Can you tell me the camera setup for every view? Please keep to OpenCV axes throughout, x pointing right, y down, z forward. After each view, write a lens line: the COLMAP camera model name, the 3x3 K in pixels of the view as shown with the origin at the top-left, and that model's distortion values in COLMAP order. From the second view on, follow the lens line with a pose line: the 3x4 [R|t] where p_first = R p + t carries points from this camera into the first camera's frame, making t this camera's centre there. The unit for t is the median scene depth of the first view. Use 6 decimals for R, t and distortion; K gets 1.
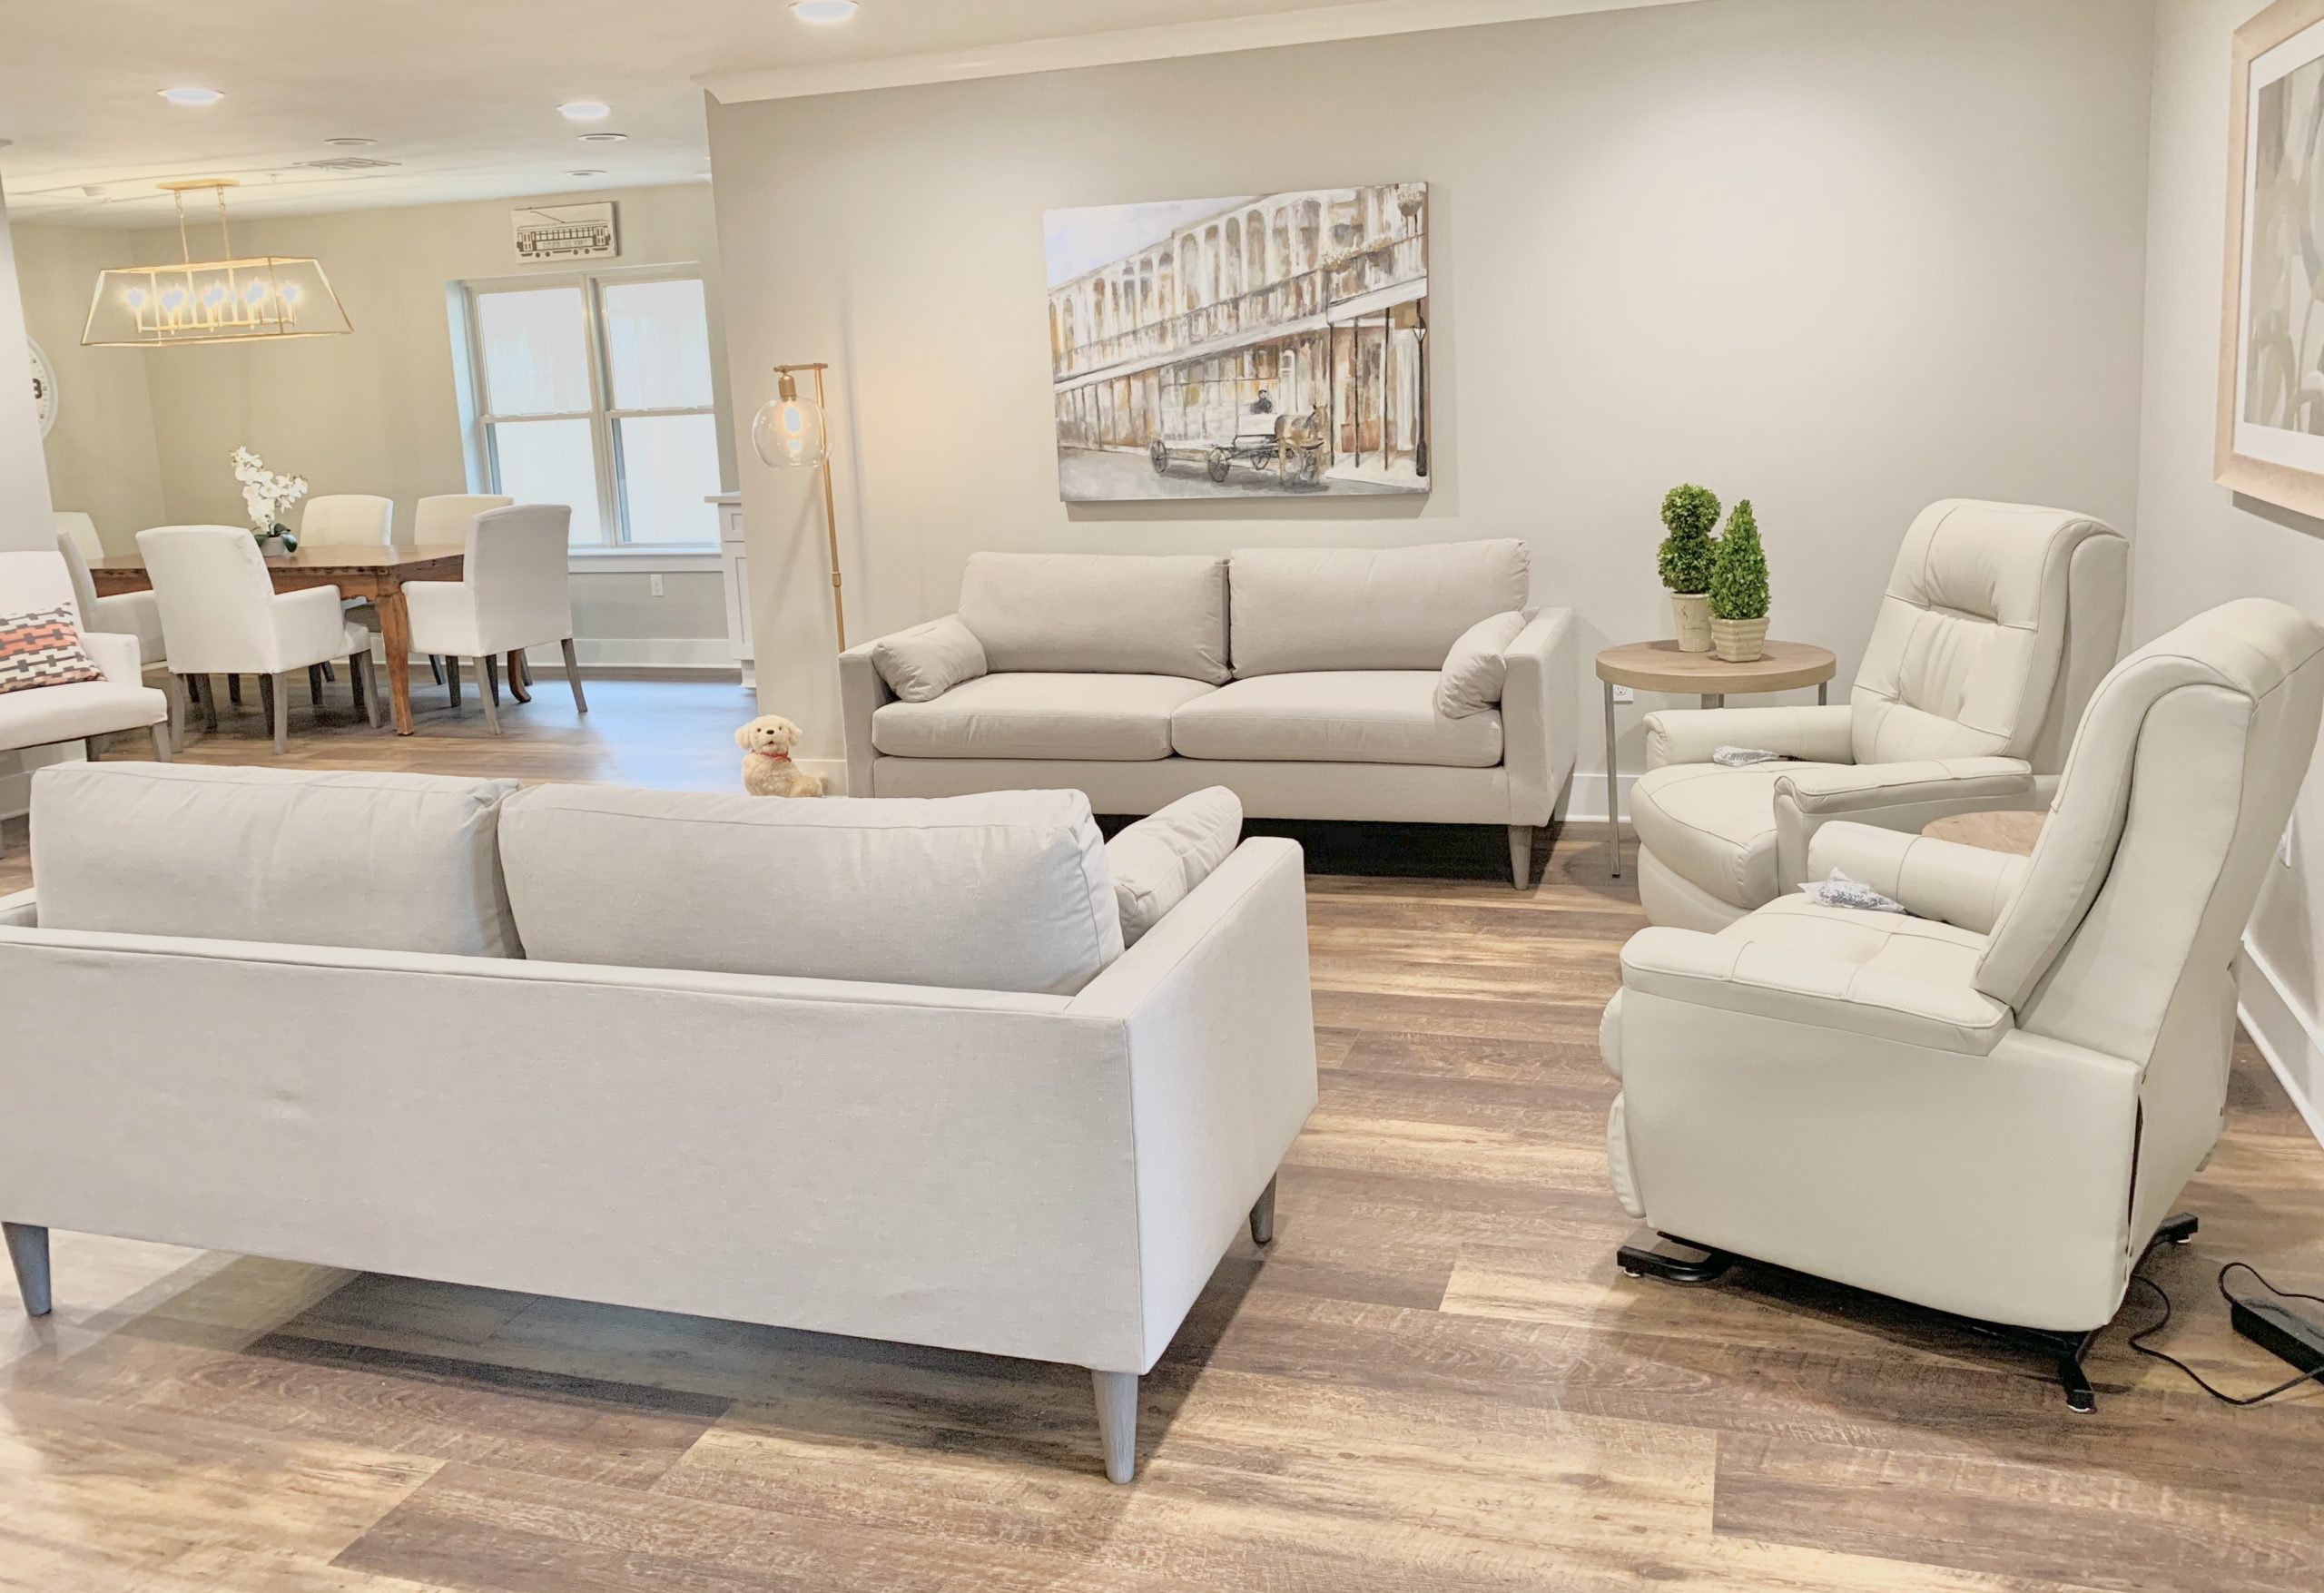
lens RADIAL K [[2064.9, 0, 1166.8], [0, 2064.9, 789.6], [0, 0, 1]] dist [-0.000979, 0.000767]
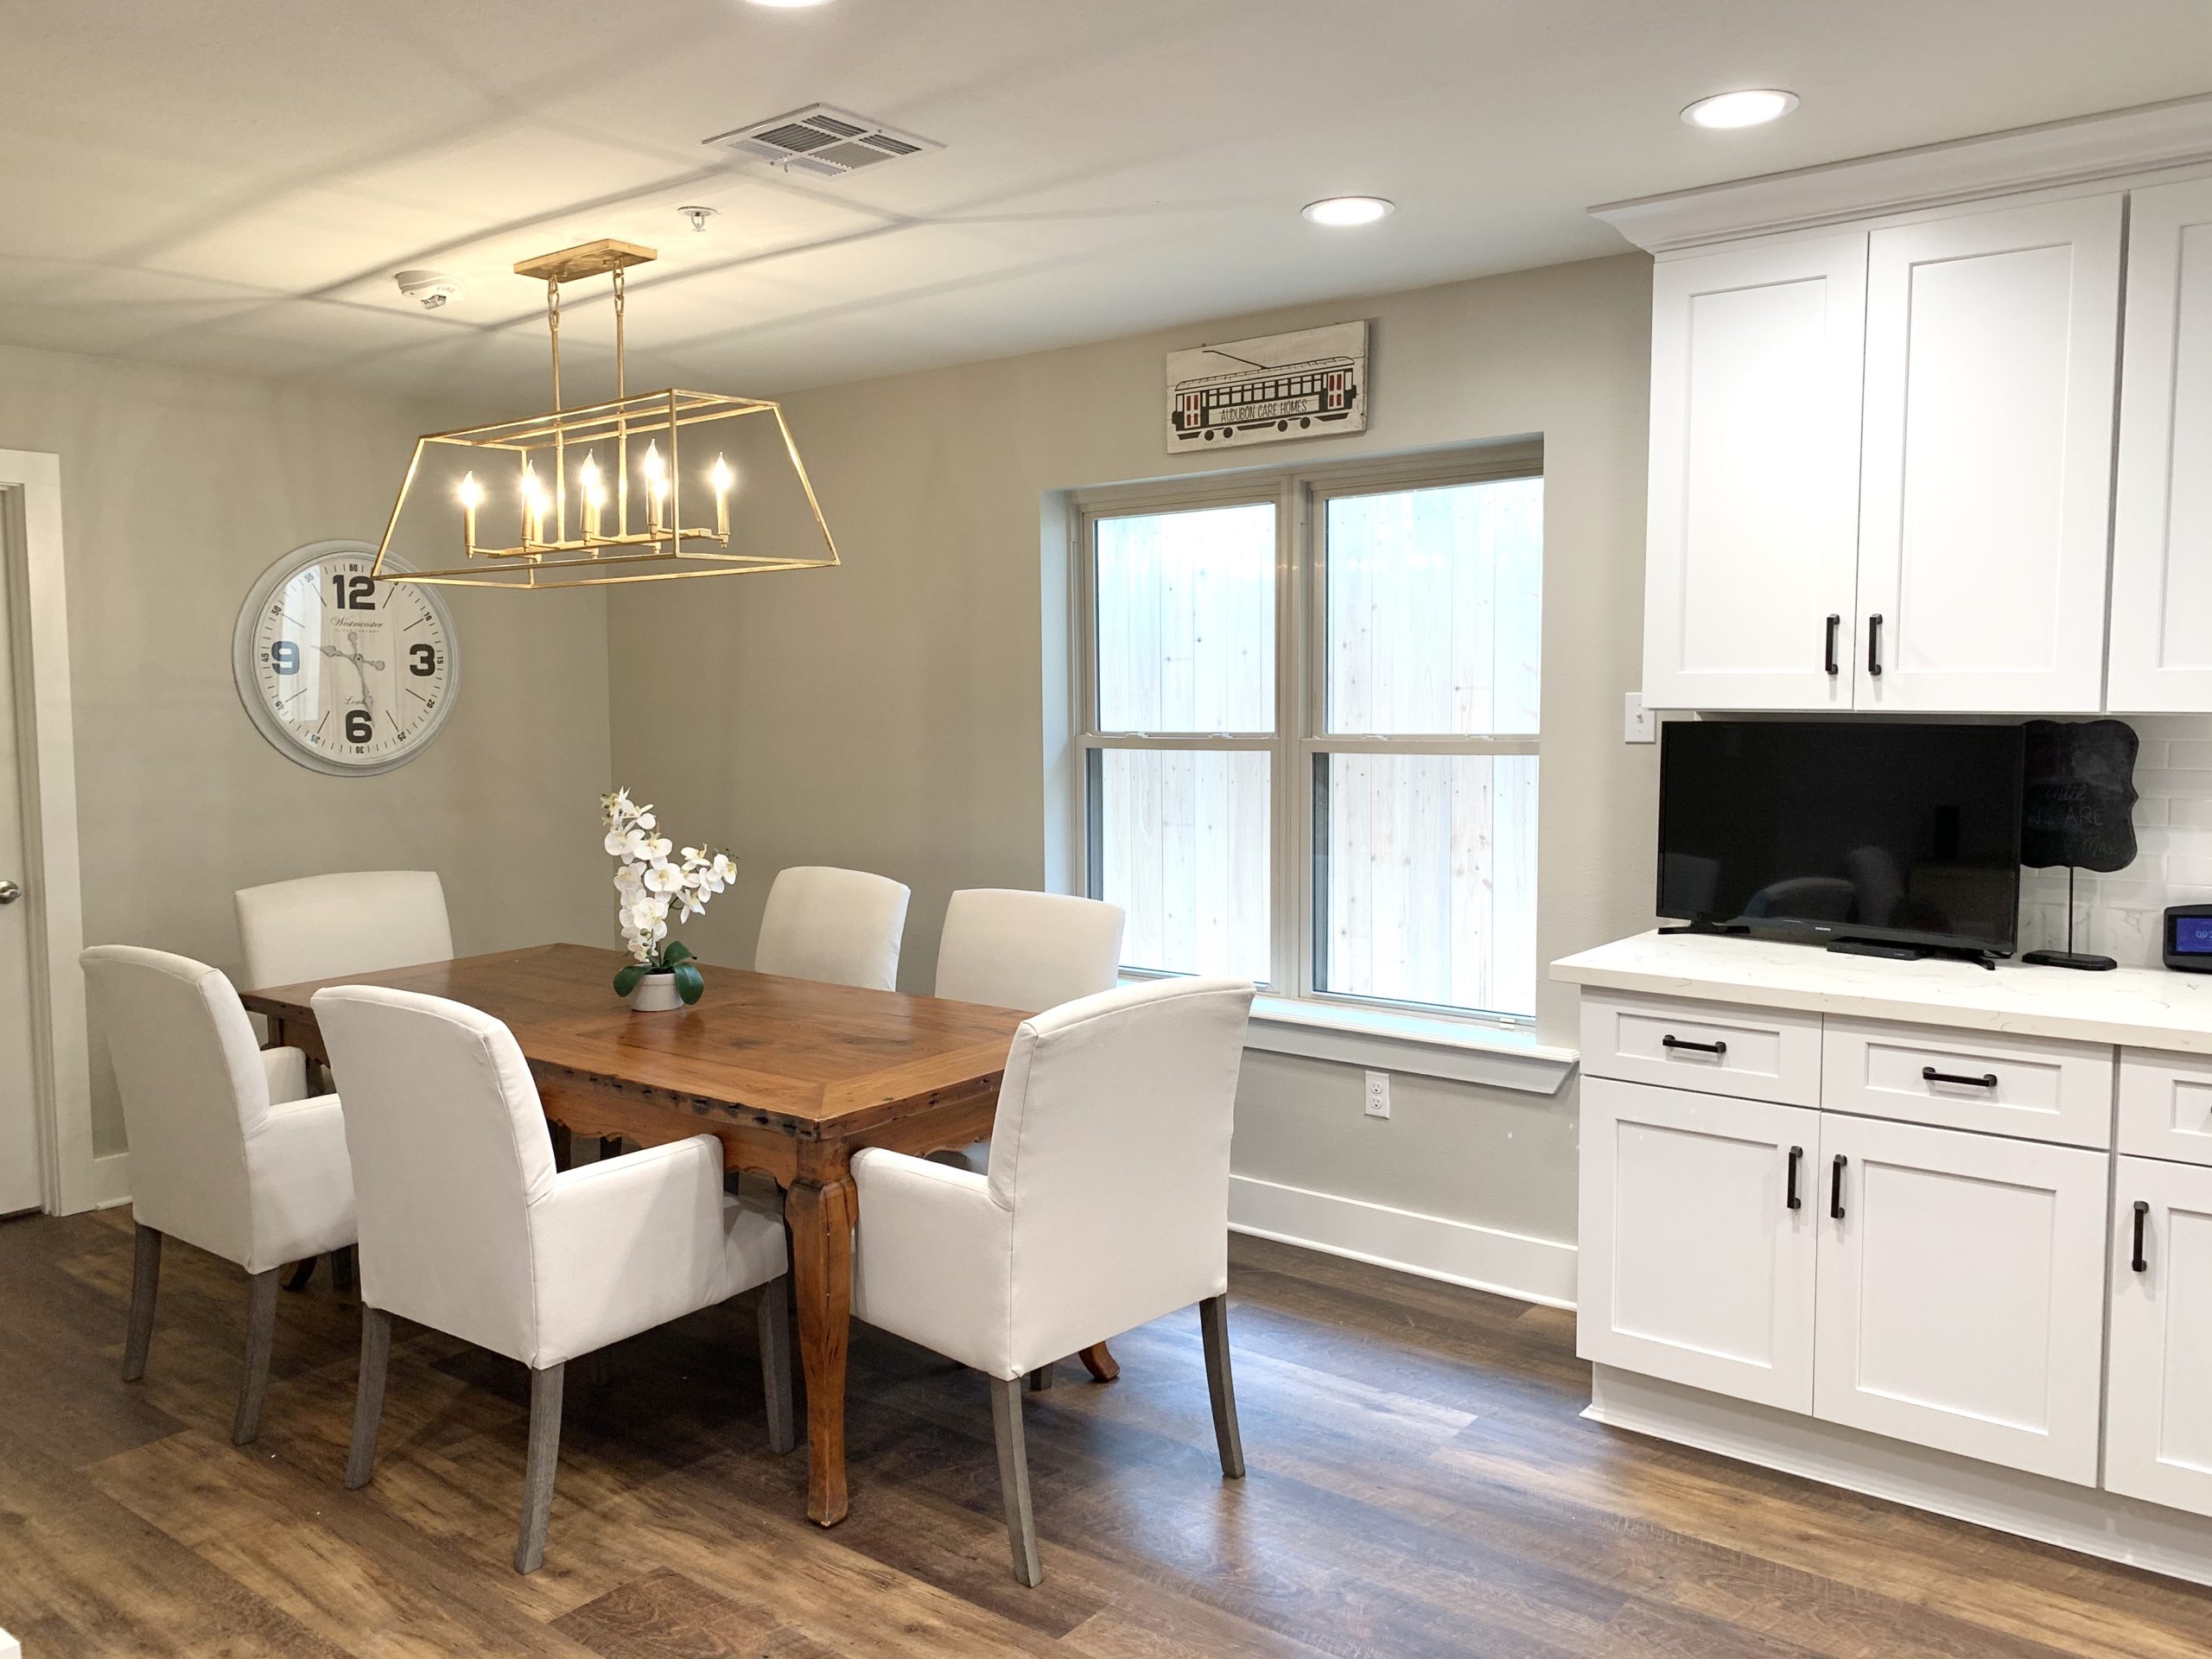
lens RADIAL K [[1676.0, 0, 1107.0], [0, 1676.0, 828.5], [0, 0, 1]] dist [0.000268, -0.000066]
pose [[0.948866, 0.056166, -0.310642, -0.194419], [-0.083842, 0.993541, -0.076459, -0.126616], [0.304341, 0.098594, 0.947447, 0.607713]]
